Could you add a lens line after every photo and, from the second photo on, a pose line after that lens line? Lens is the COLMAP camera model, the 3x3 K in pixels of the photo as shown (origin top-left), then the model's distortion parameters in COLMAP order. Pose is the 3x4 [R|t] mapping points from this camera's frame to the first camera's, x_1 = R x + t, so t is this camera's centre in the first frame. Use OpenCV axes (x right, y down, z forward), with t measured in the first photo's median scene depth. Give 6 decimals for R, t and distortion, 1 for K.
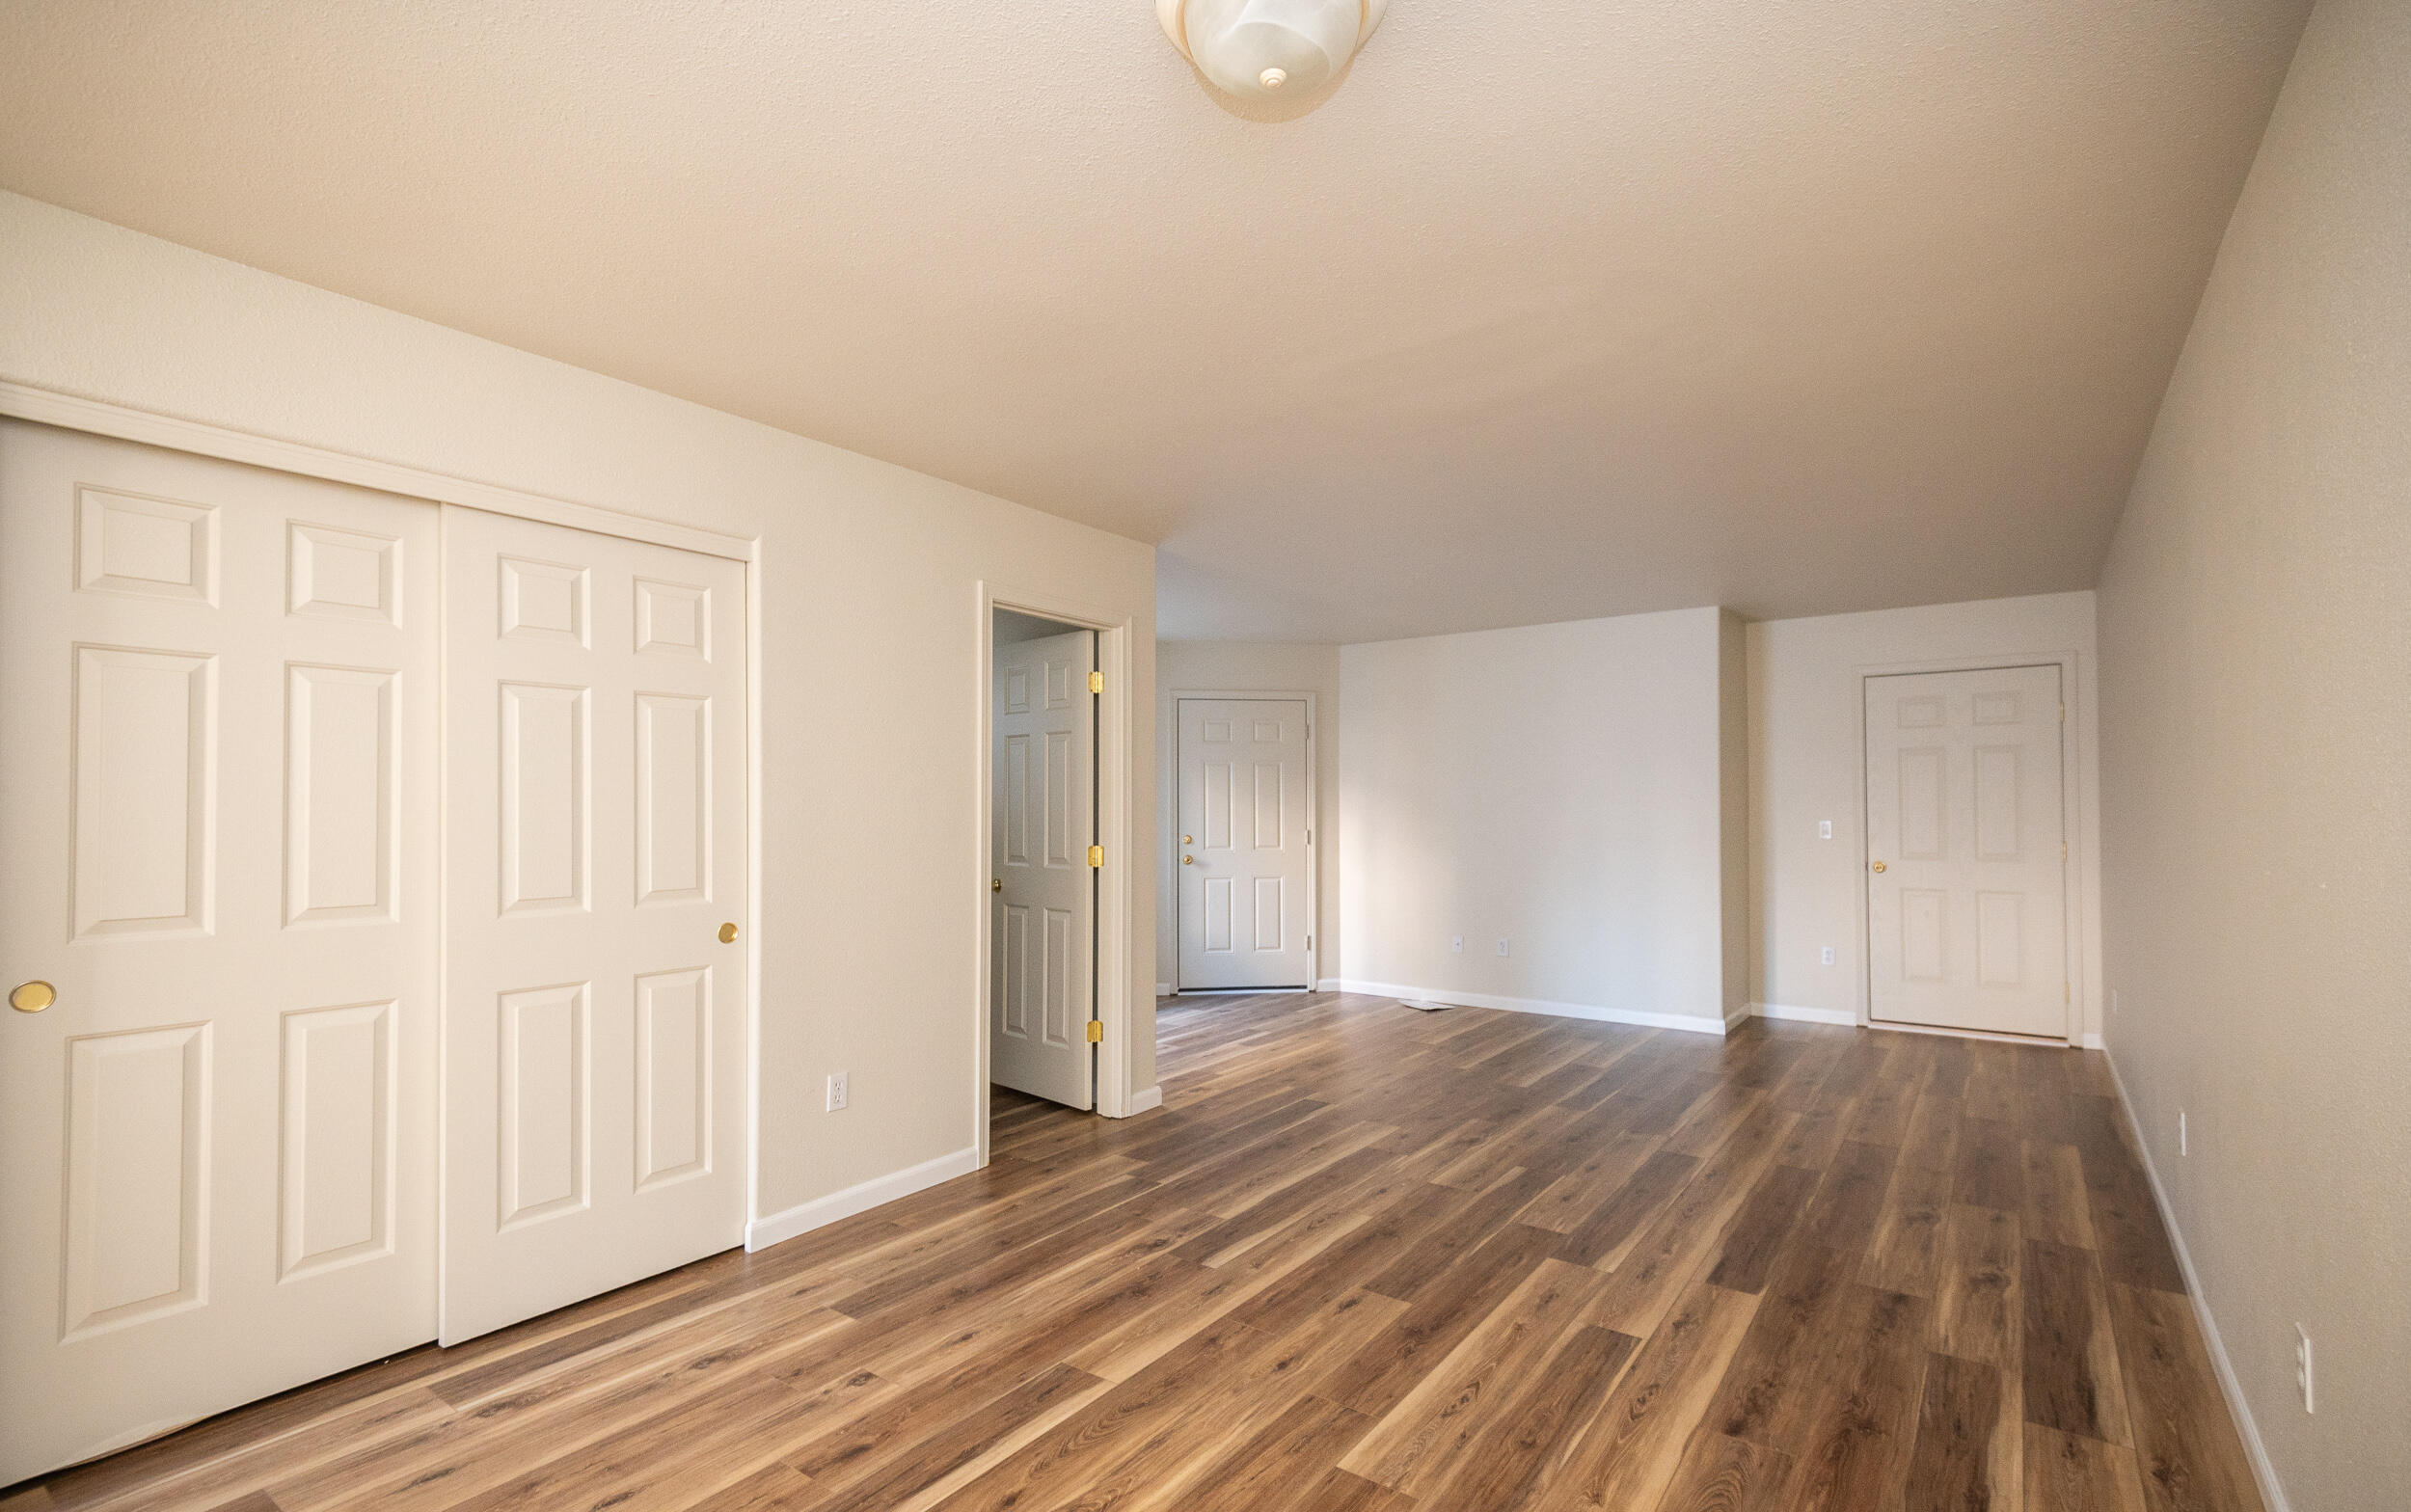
lens RADIAL K [[1126.1, 0, 1203.7], [0, 1126.1, 777.8], [0, 0, 1]] dist [0.043159, 0.000359]
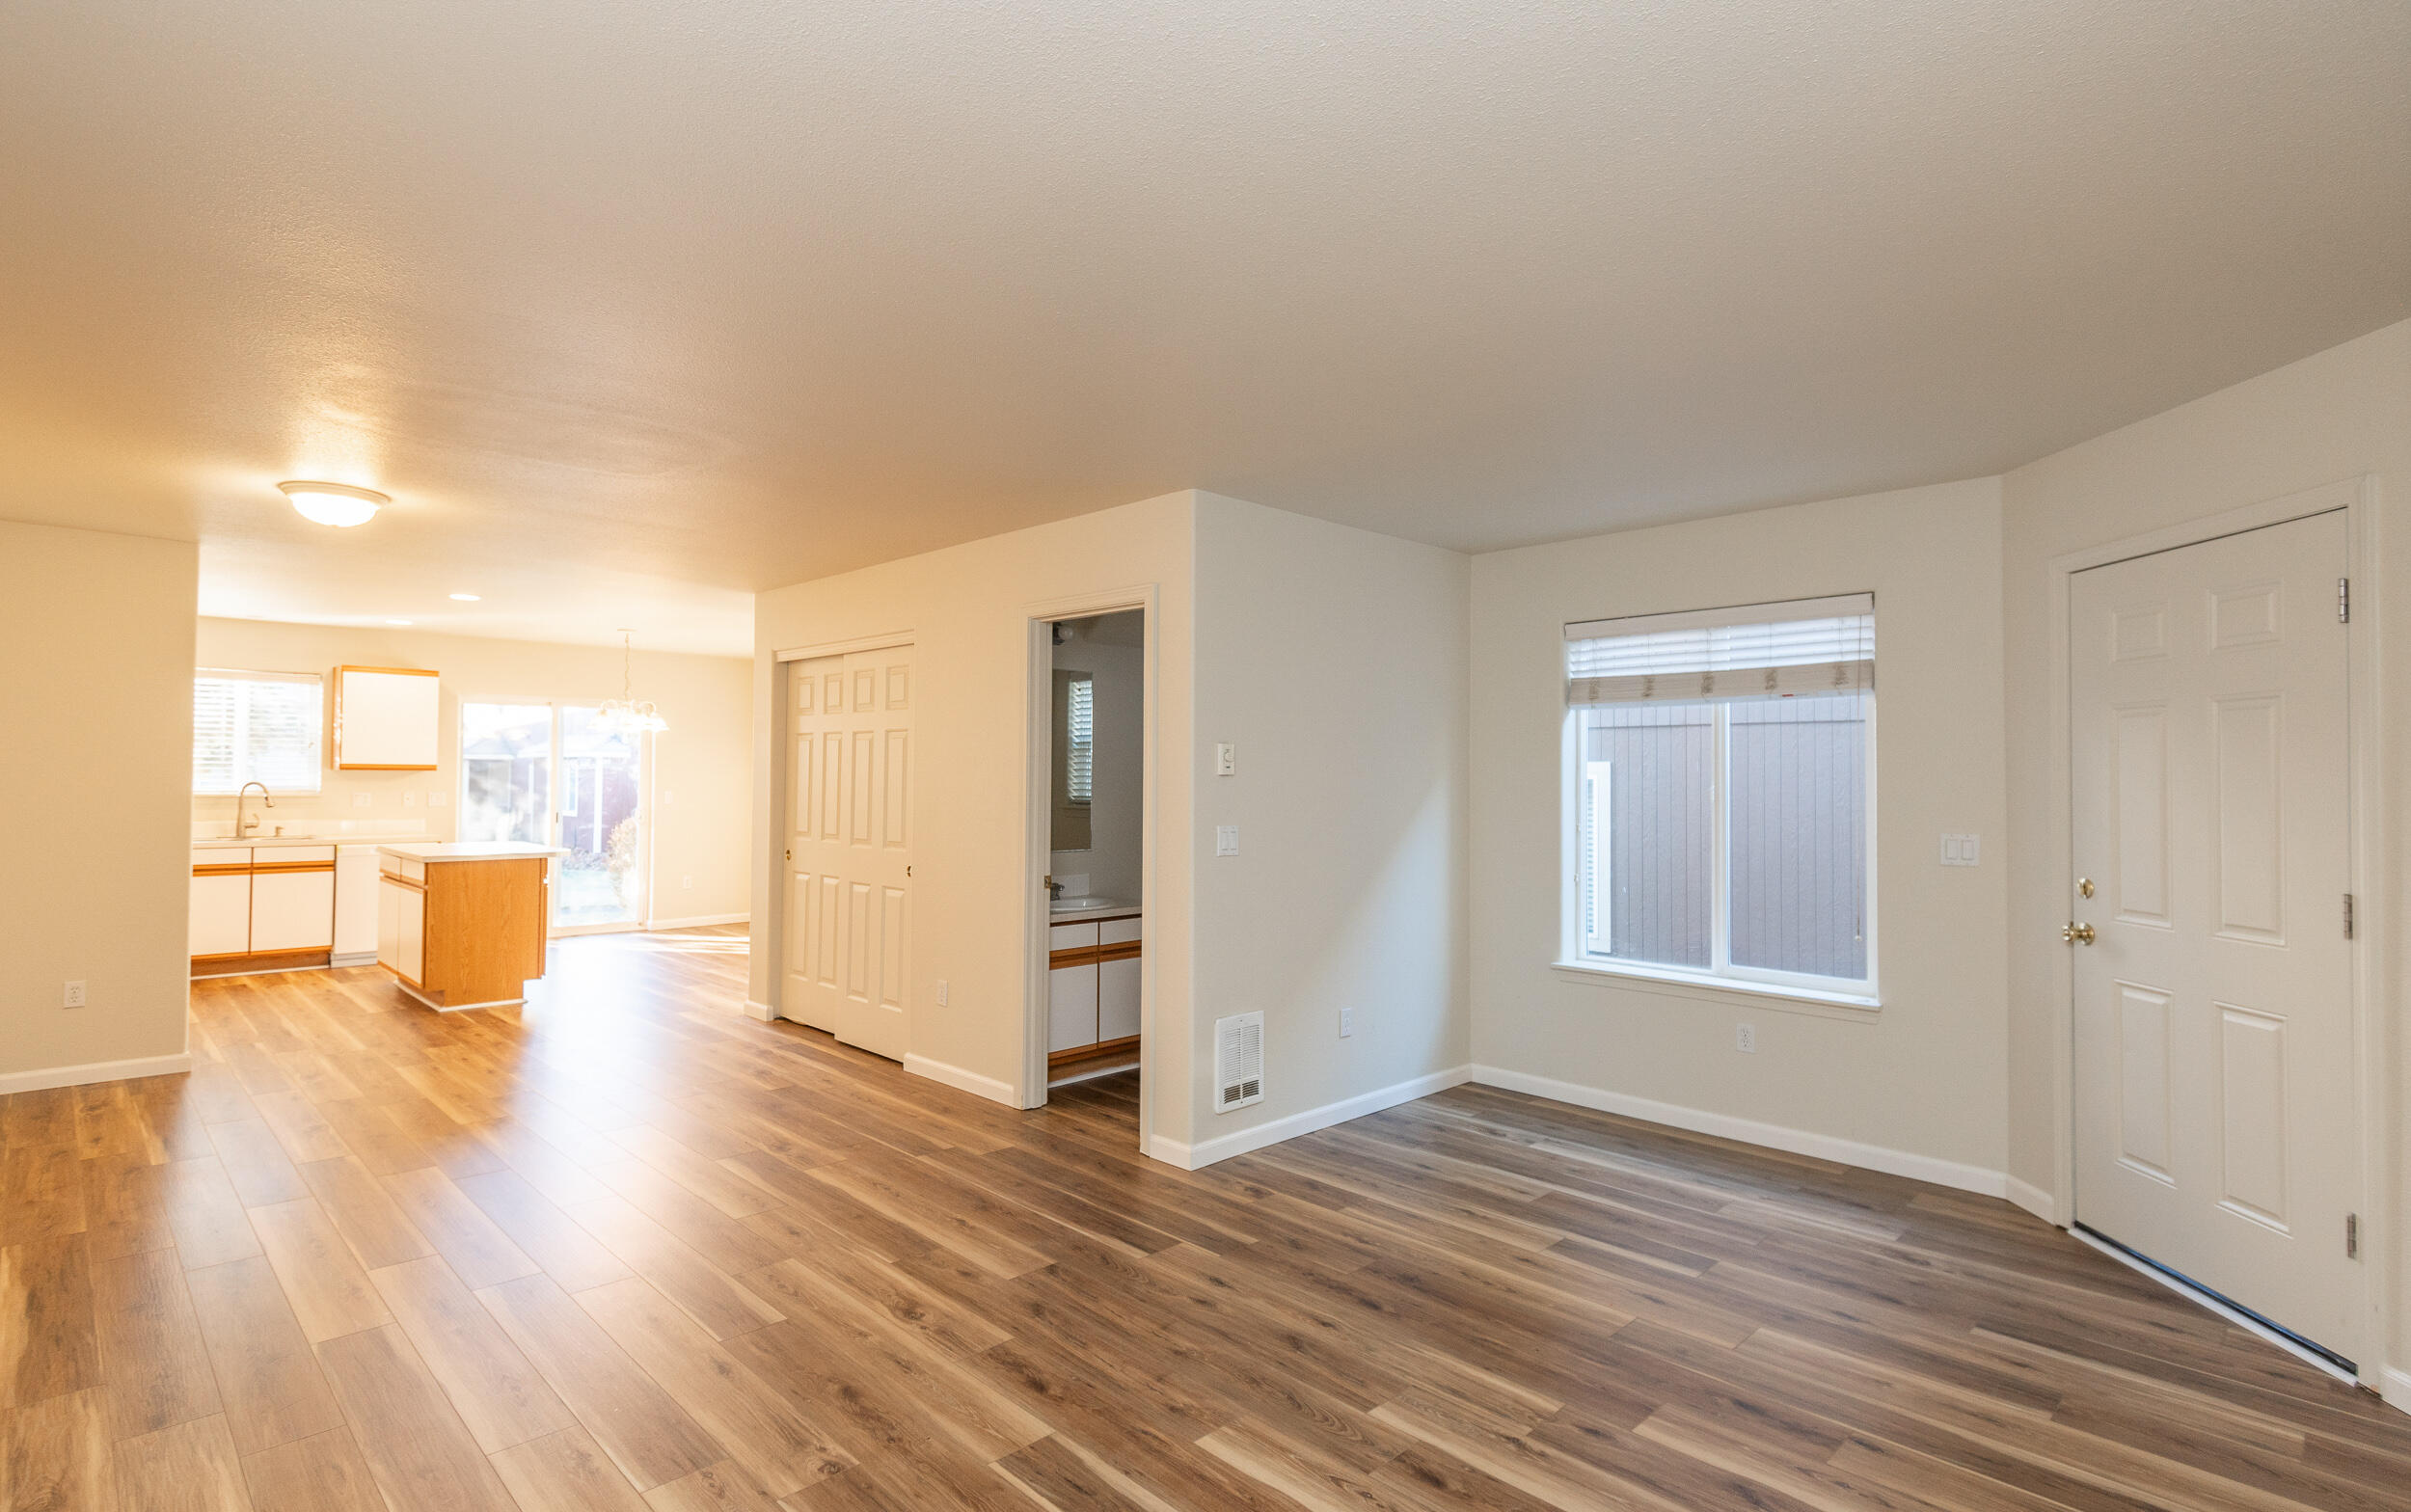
lens RADIAL K [[1126.1, 0, 1200.5], [0, 1126.1, 754.4], [0, 0, 1]] dist [0.043159, 0.000359]
pose [[-0.165336, -0.014300, -0.986134, 0.963154], [0.025759, 0.999491, -0.018812, -0.011811], [0.985901, -0.028512, -0.164883, 1.373052]]
